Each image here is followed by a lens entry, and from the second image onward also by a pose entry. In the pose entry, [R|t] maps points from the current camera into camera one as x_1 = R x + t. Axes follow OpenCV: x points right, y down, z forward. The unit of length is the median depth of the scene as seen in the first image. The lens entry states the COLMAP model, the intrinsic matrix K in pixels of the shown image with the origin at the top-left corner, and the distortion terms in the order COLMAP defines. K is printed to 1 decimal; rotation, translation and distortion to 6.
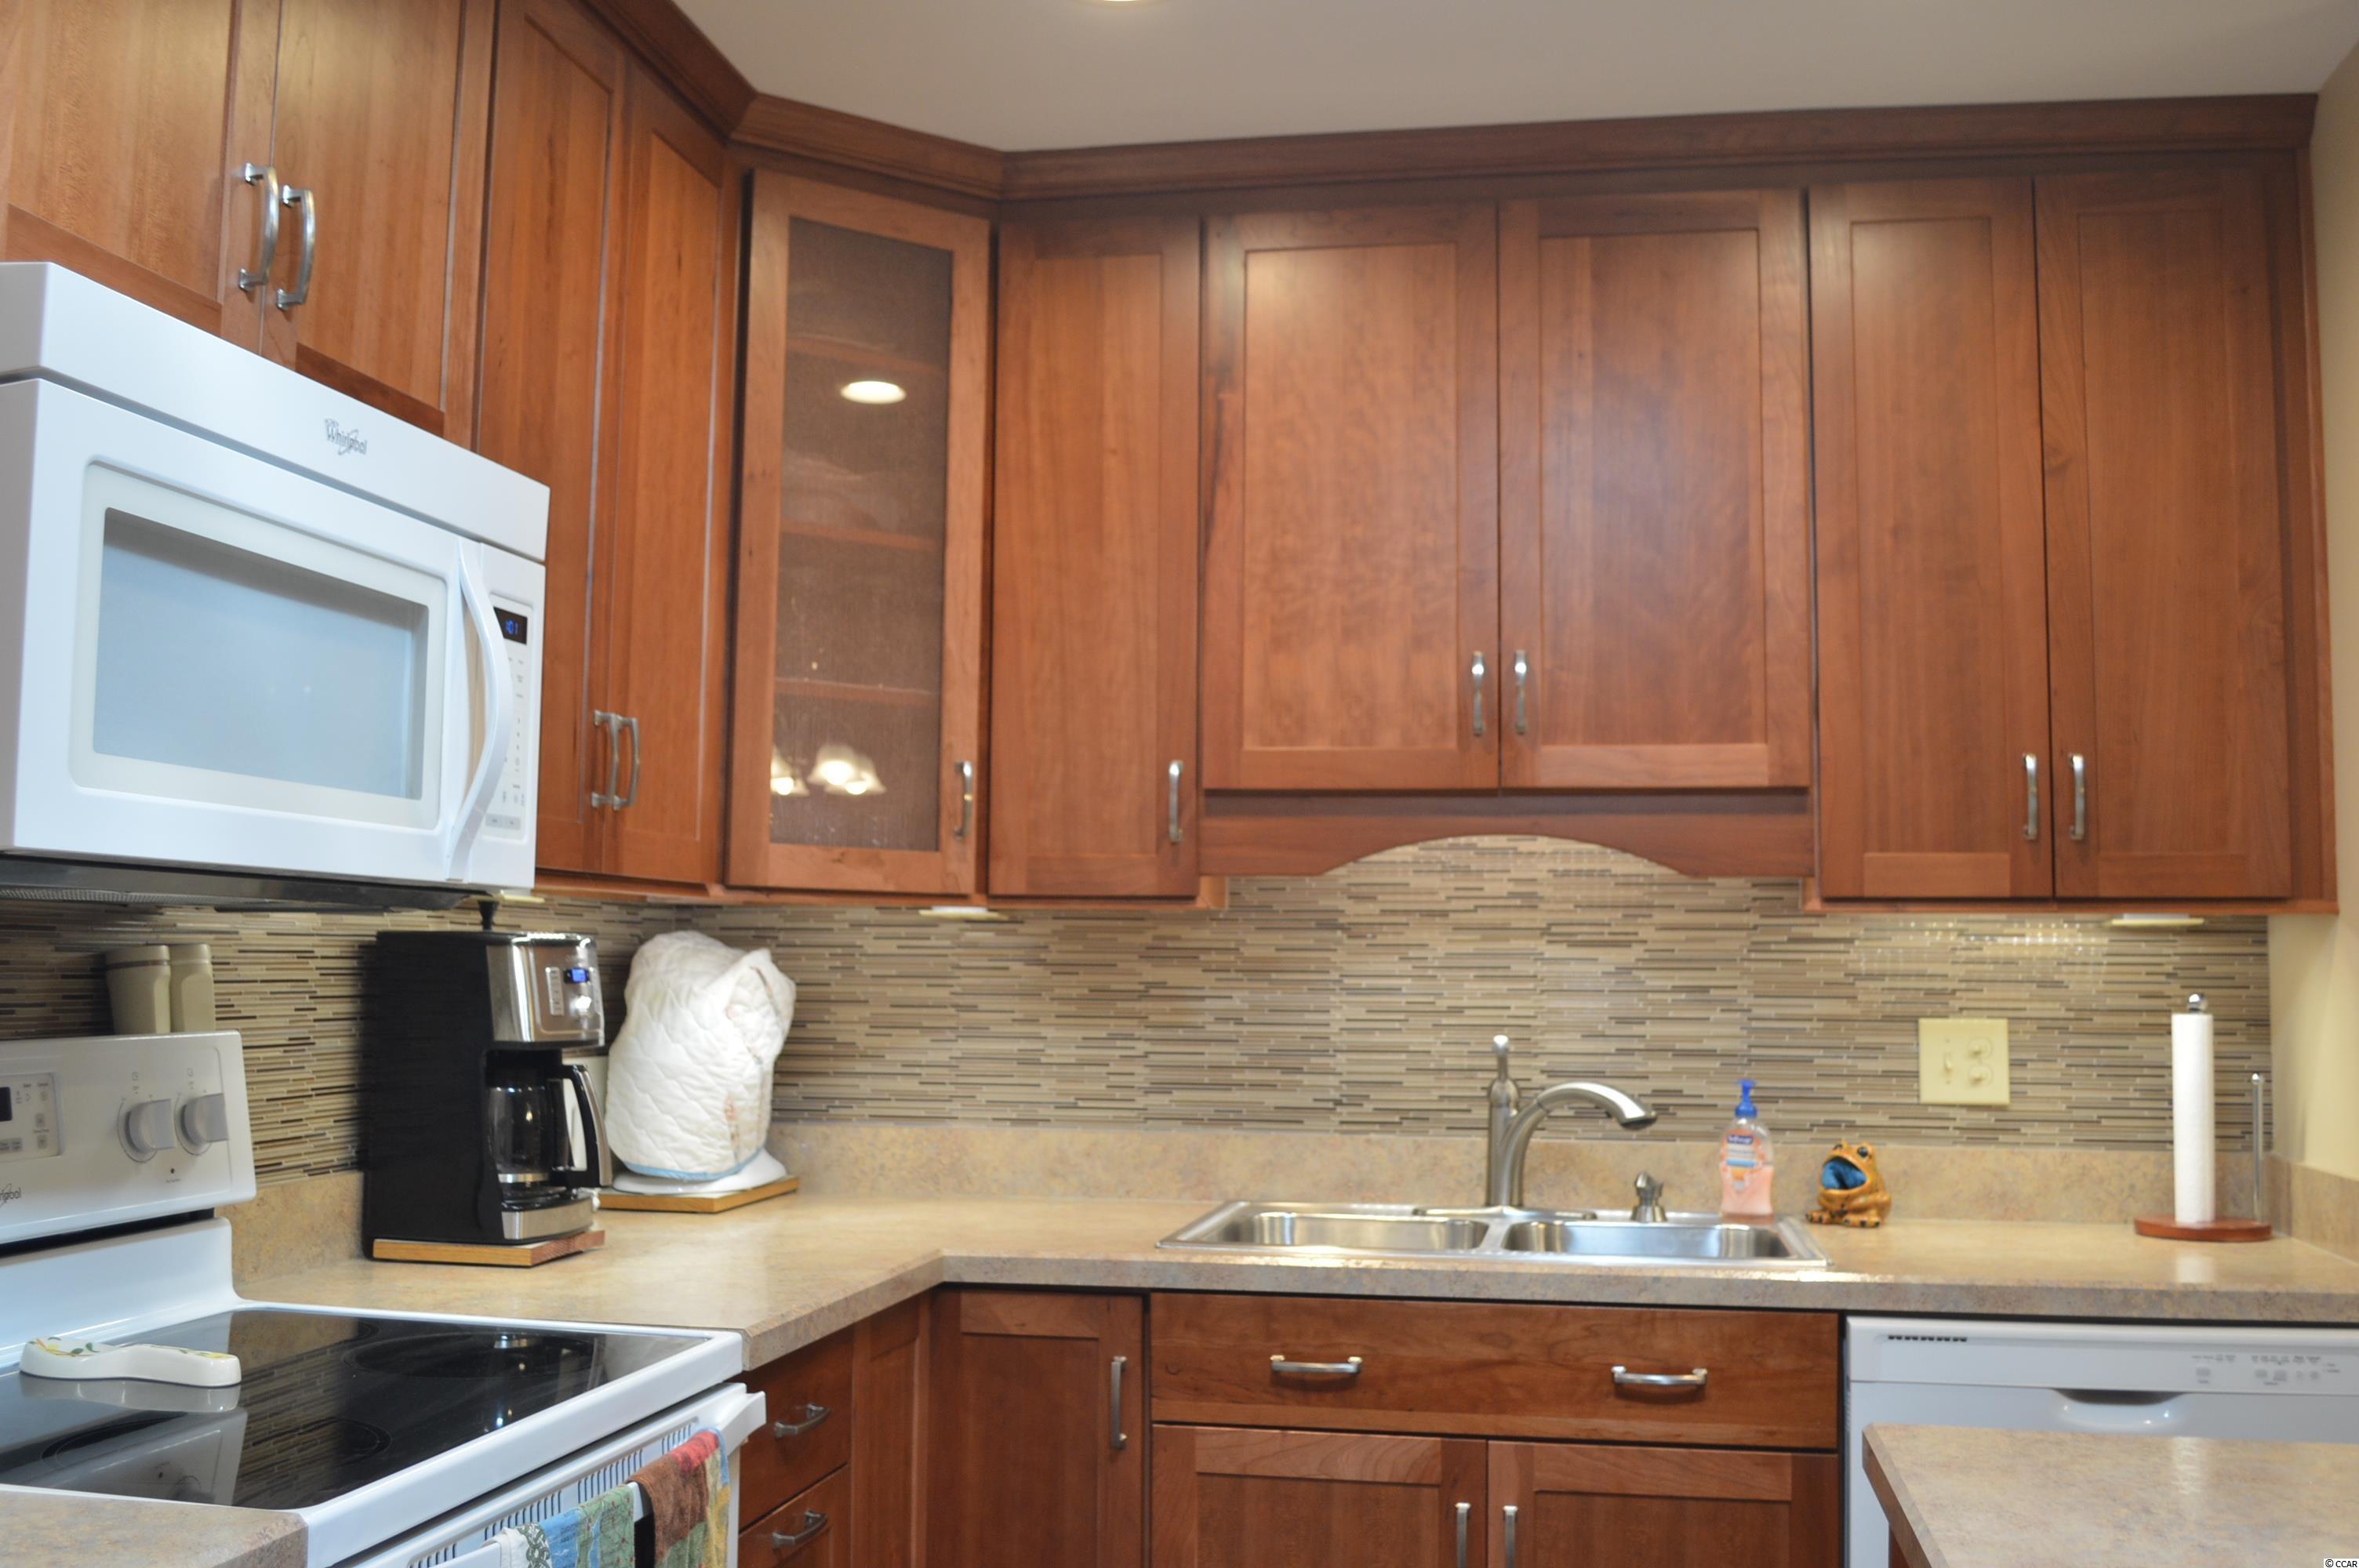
lens RADIAL K [[2242.5, 0, 1187.4], [0, 2242.5, 776.4], [0, 0, 1]] dist [-0.064295, 0.006074]
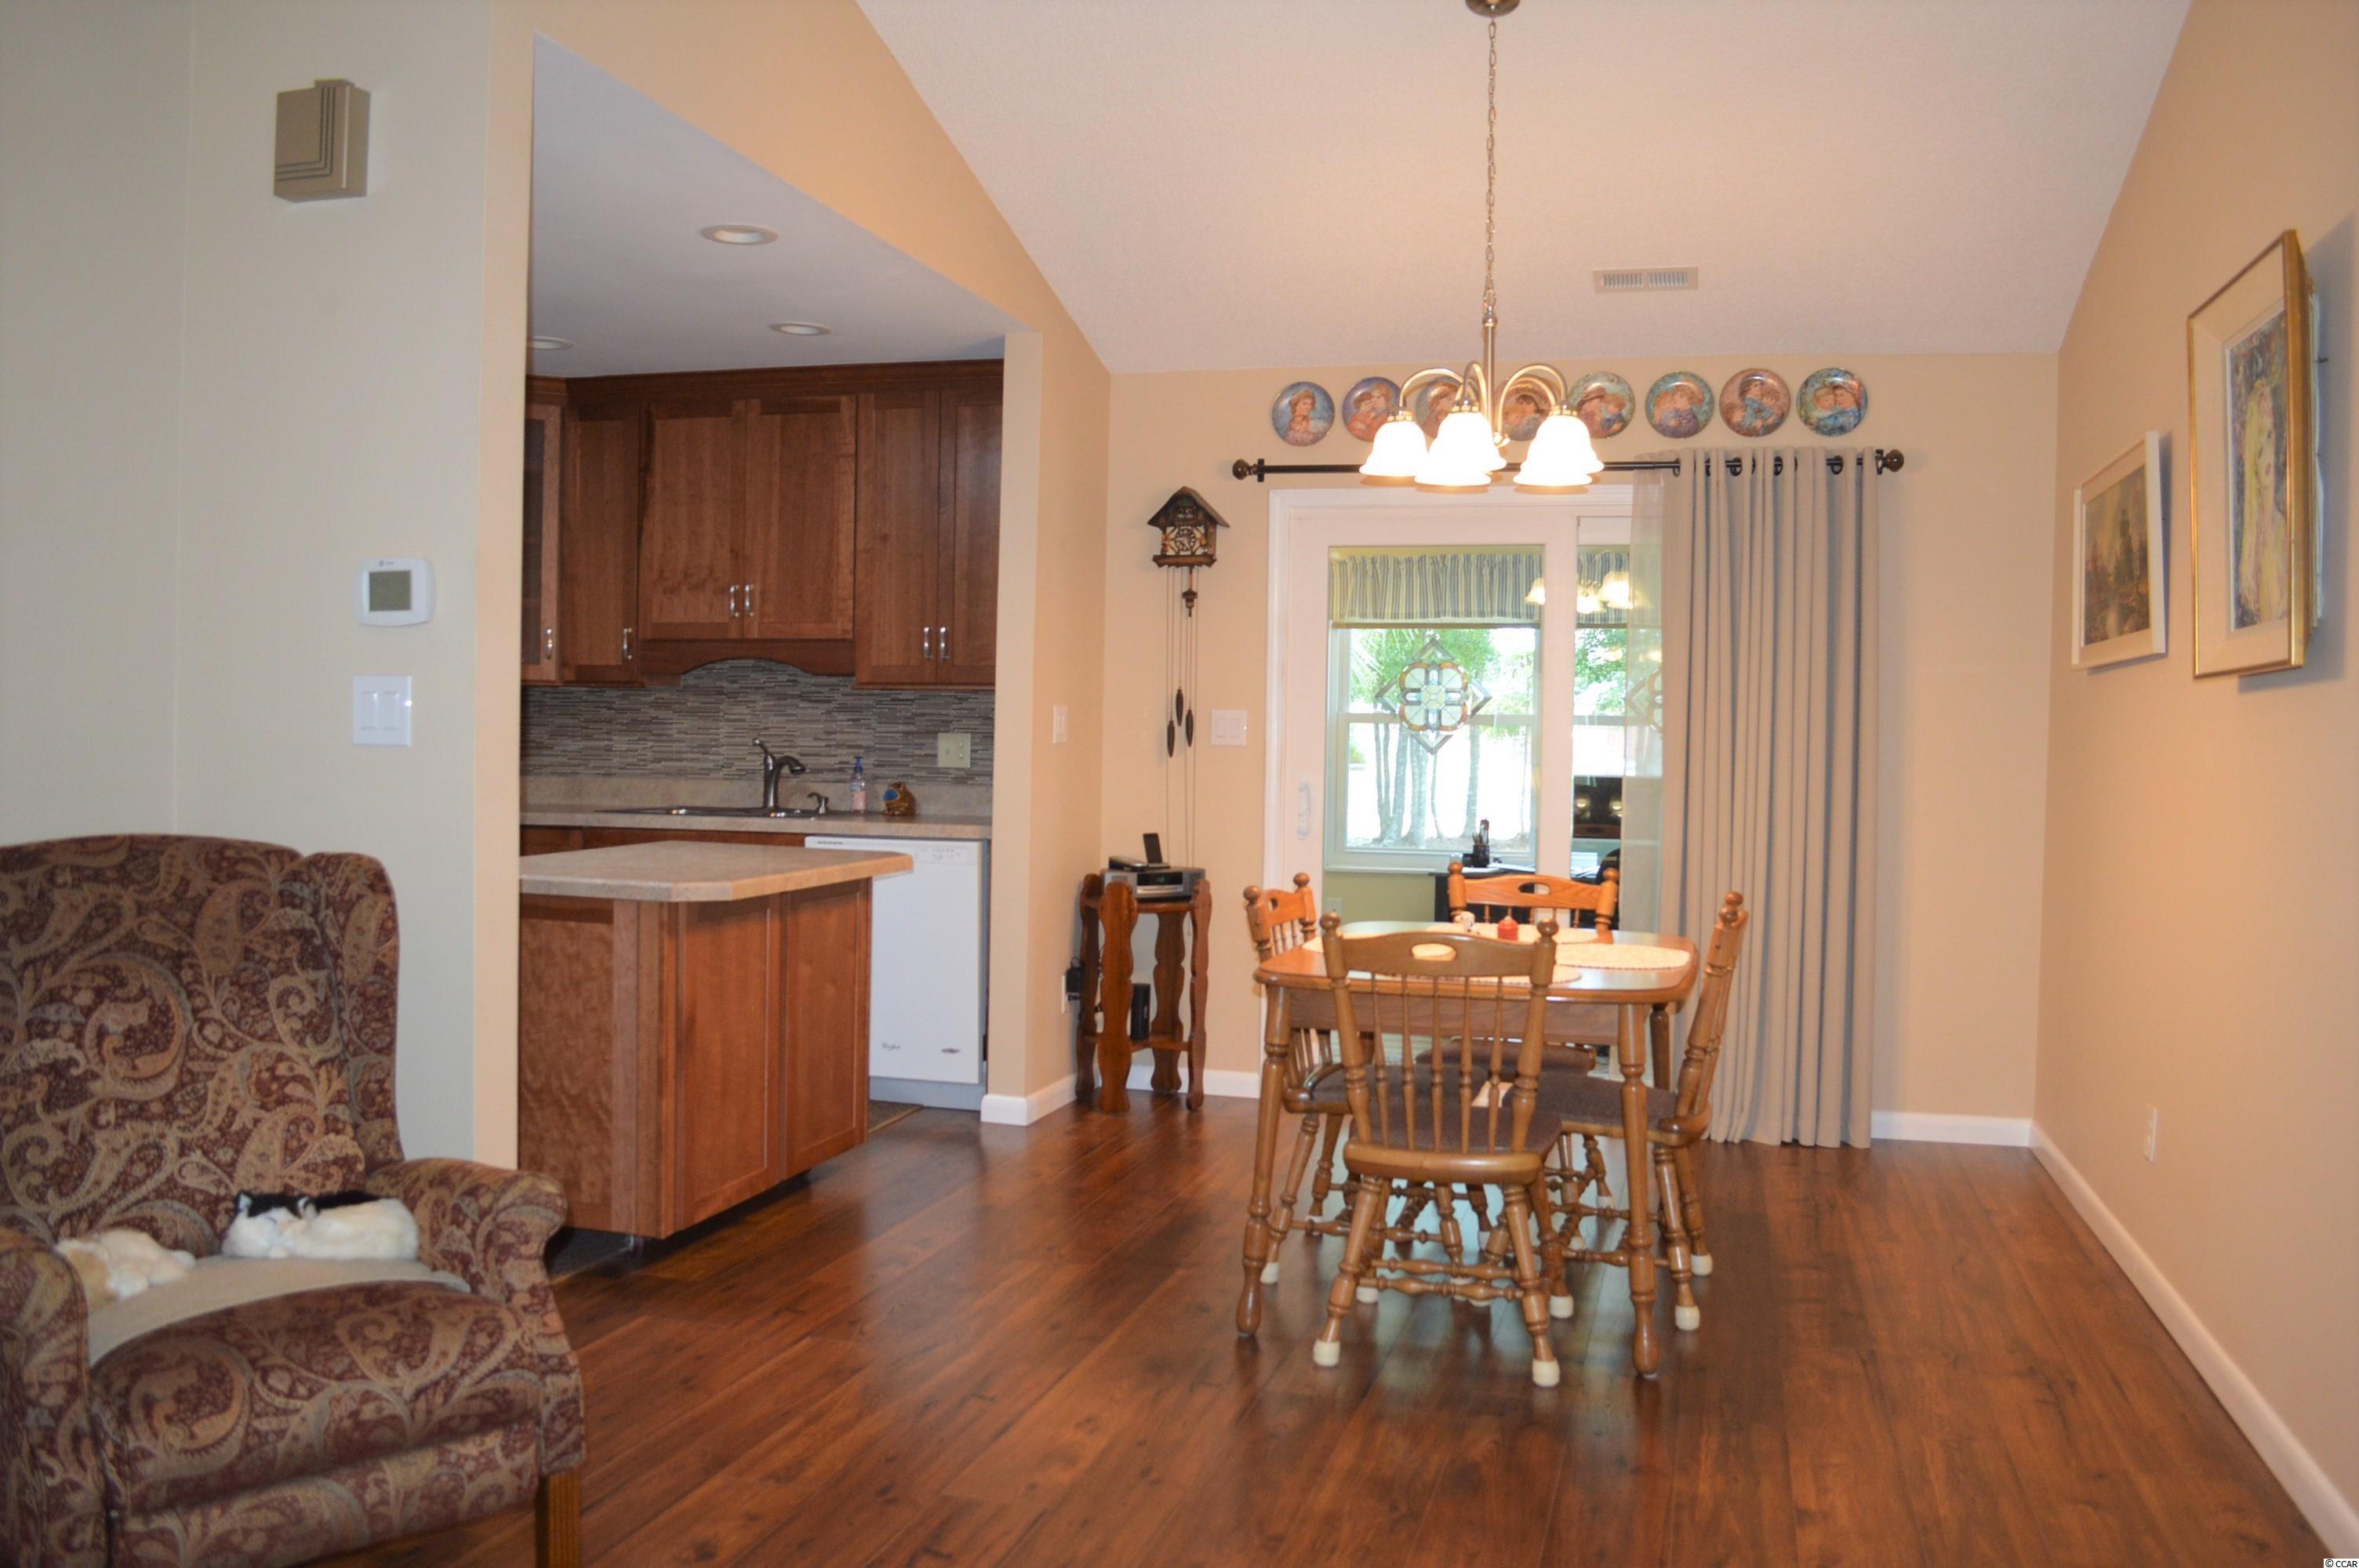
lens RADIAL K [[1893.2, 0, 1179.5], [0, 1893.2, 784.0], [0, 0, 1]] dist [-0.075822, 0.005781]
pose [[0.995892, 0.008168, -0.090185, 0.798475], [0.001227, 0.994614, 0.103637, -0.049260], [0.090546, -0.103322, 0.990518, -1.045219]]
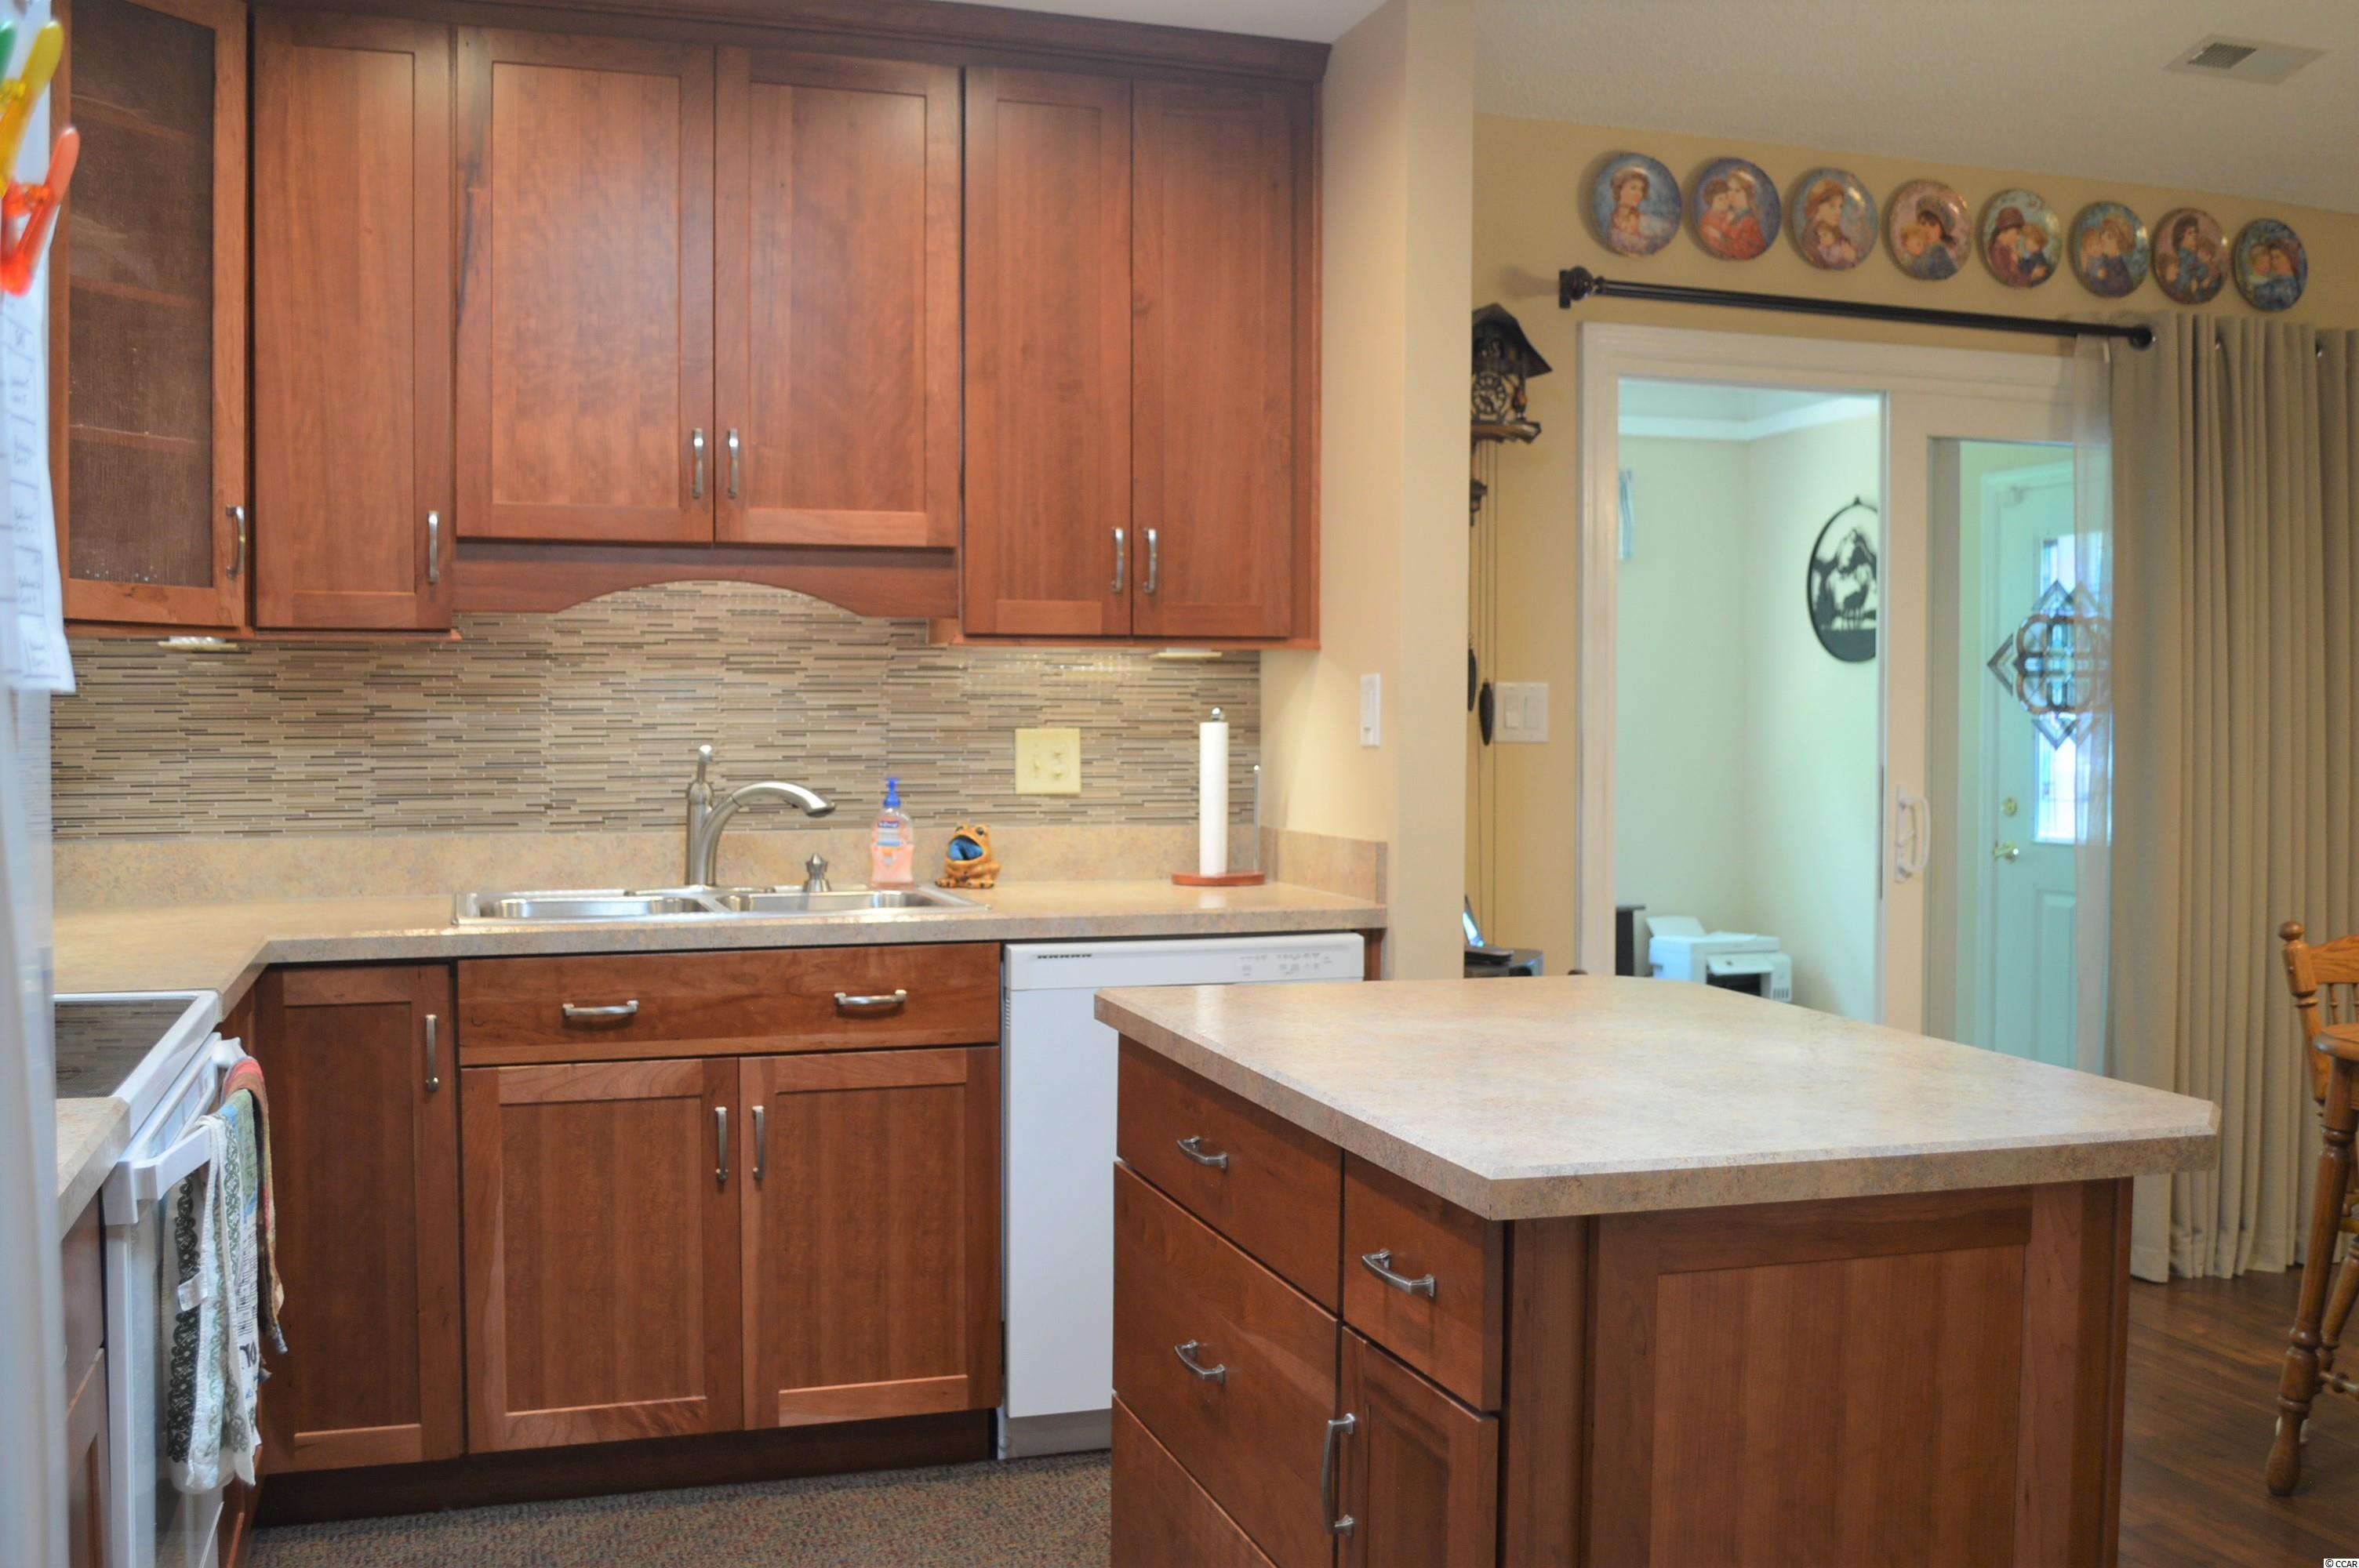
lens RADIAL K [[2242.5, 0, 1187.4], [0, 2242.5, 776.4], [0, 0, 1]] dist [-0.064295, 0.006074]
pose [[0.878550, -0.022979, 0.477098, -0.210911], [-0.032215, 0.993717, 0.107184, -0.006444], [-0.476564, -0.109536, 0.872289, -0.190009]]
